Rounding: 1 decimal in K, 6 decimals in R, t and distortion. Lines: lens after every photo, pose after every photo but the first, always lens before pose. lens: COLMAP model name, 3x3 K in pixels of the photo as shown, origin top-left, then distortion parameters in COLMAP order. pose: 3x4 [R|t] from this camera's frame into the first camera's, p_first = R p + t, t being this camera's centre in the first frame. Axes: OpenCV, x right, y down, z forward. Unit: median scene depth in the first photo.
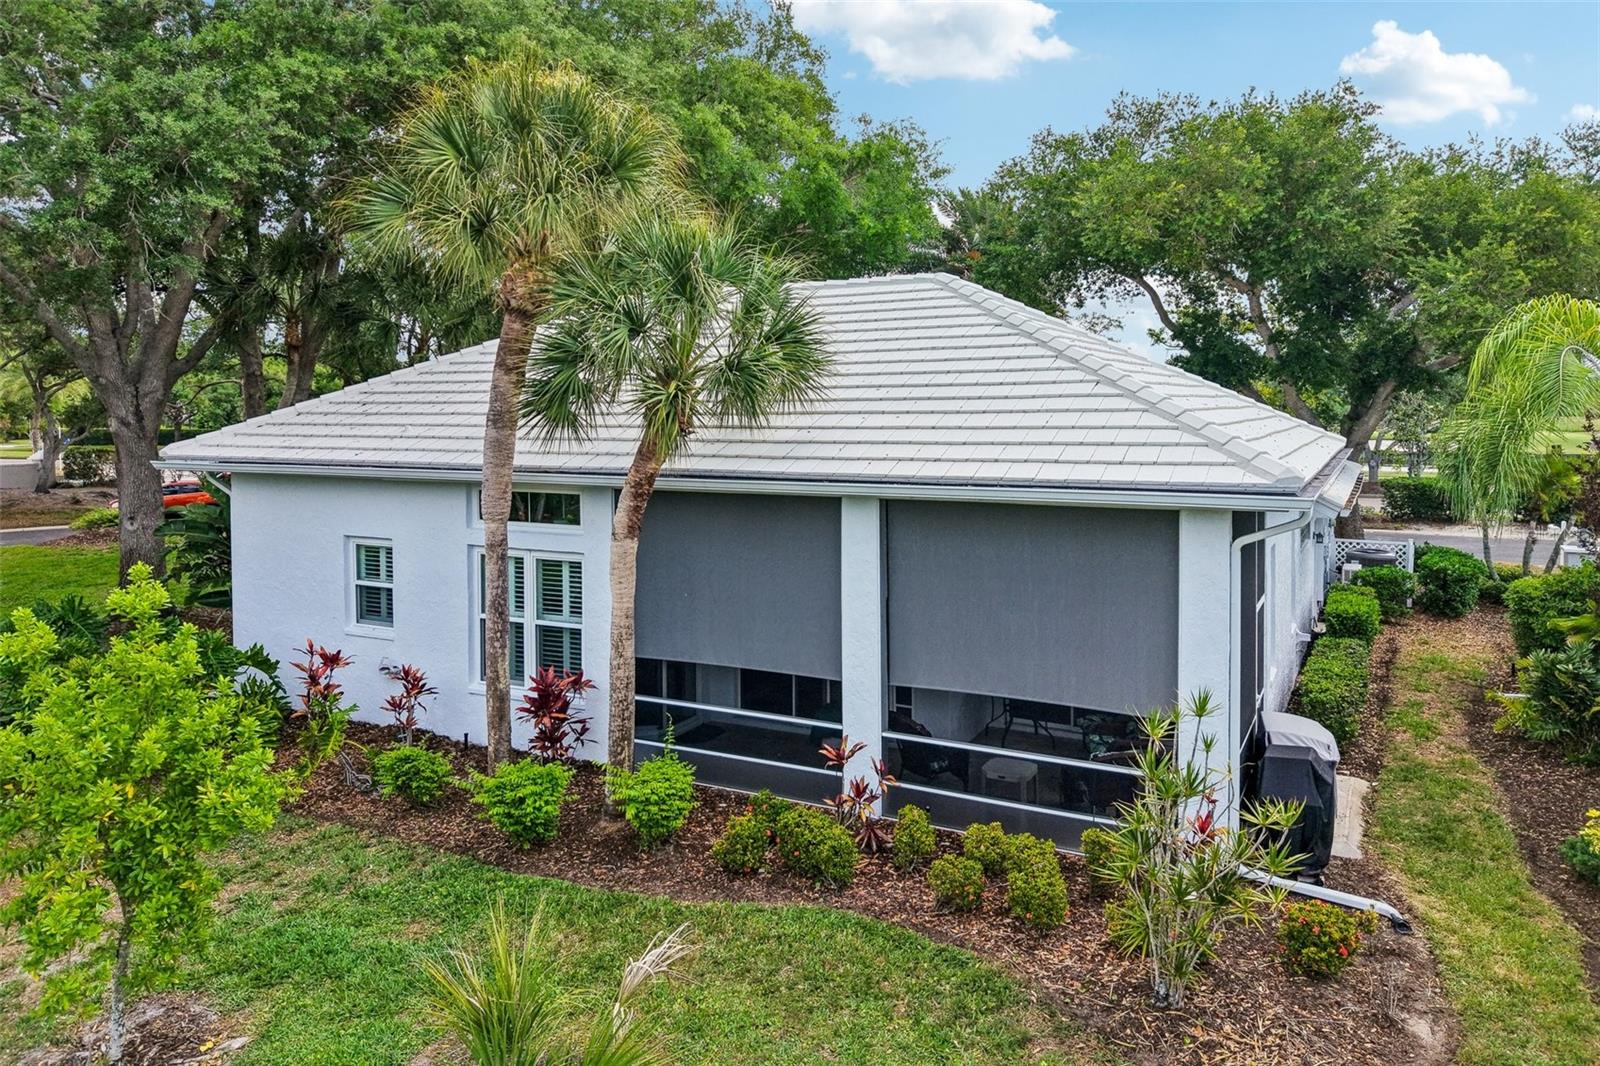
lens RADIAL K [[1086.8, 0, 800.0], [0, 1086.8, 533.0], [0, 0, 1]] dist [-0.008195, -0.003777]
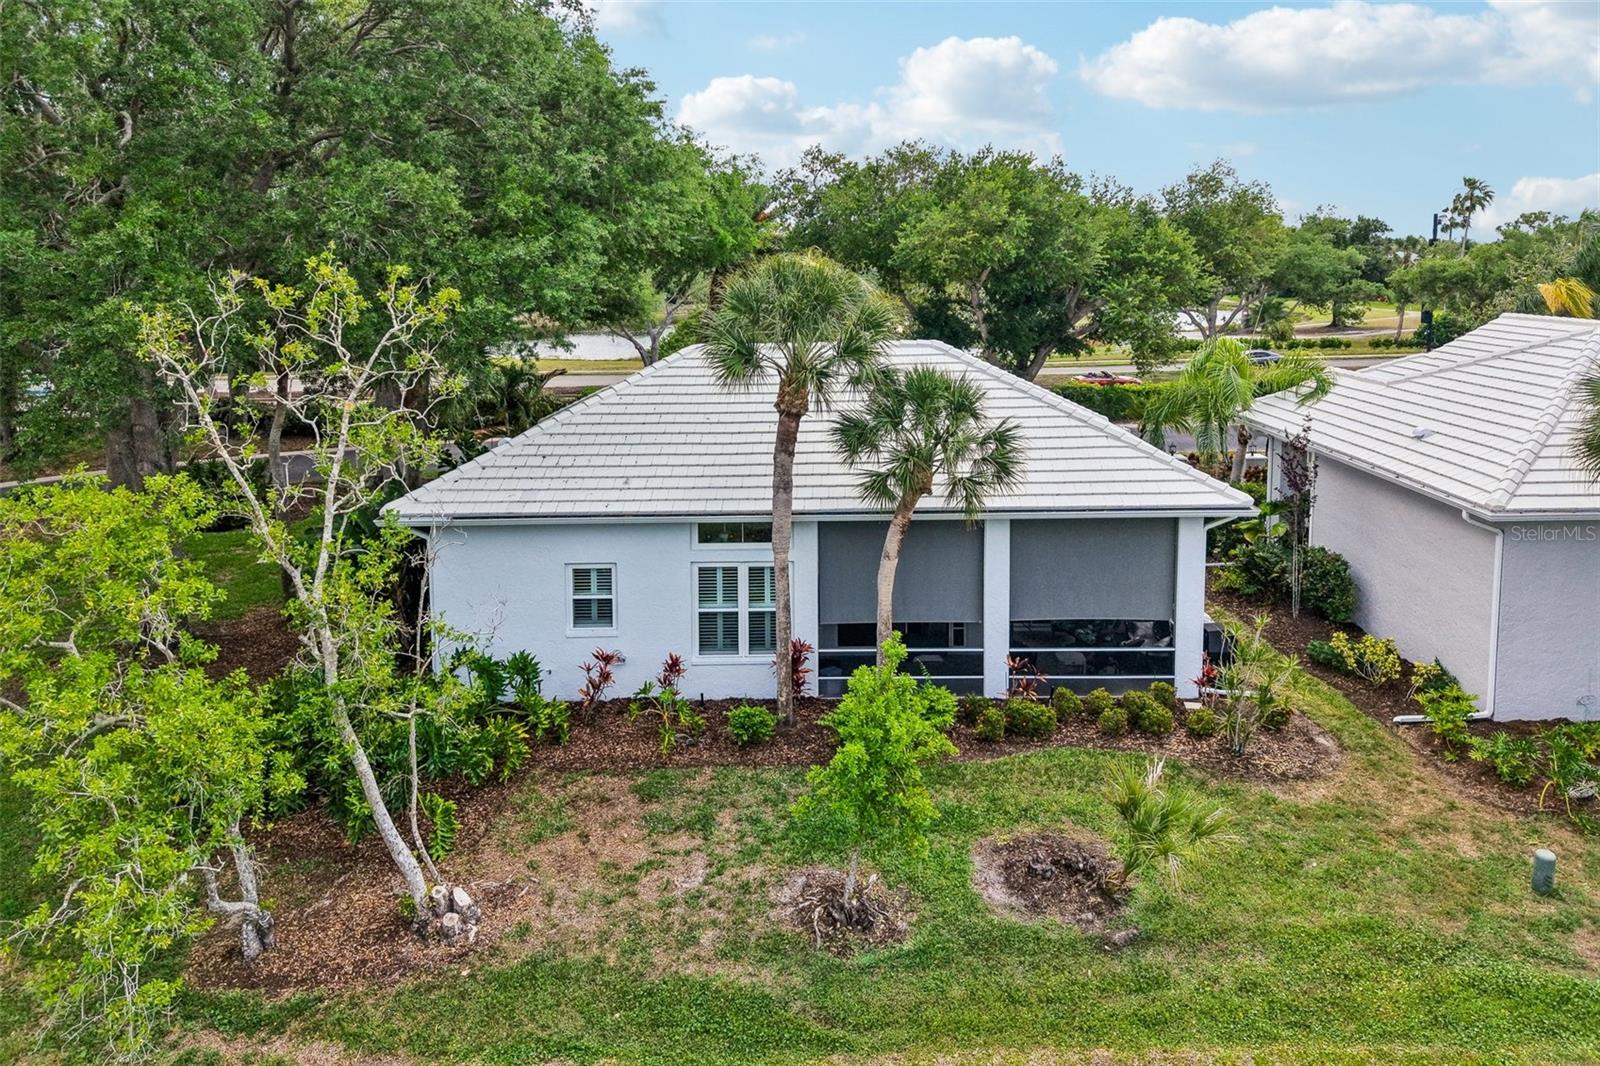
lens RADIAL K [[1066.4, 0, 800.0], [0, 1066.4, 533.0], [0, 0, 1]] dist [0.014650, -0.016053]
pose [[0.894871, -0.114033, 0.431511, -0.862273], [0.057473, 0.988203, 0.141958, -0.241505], [-0.442608, -0.102234, 0.890868, -0.329135]]
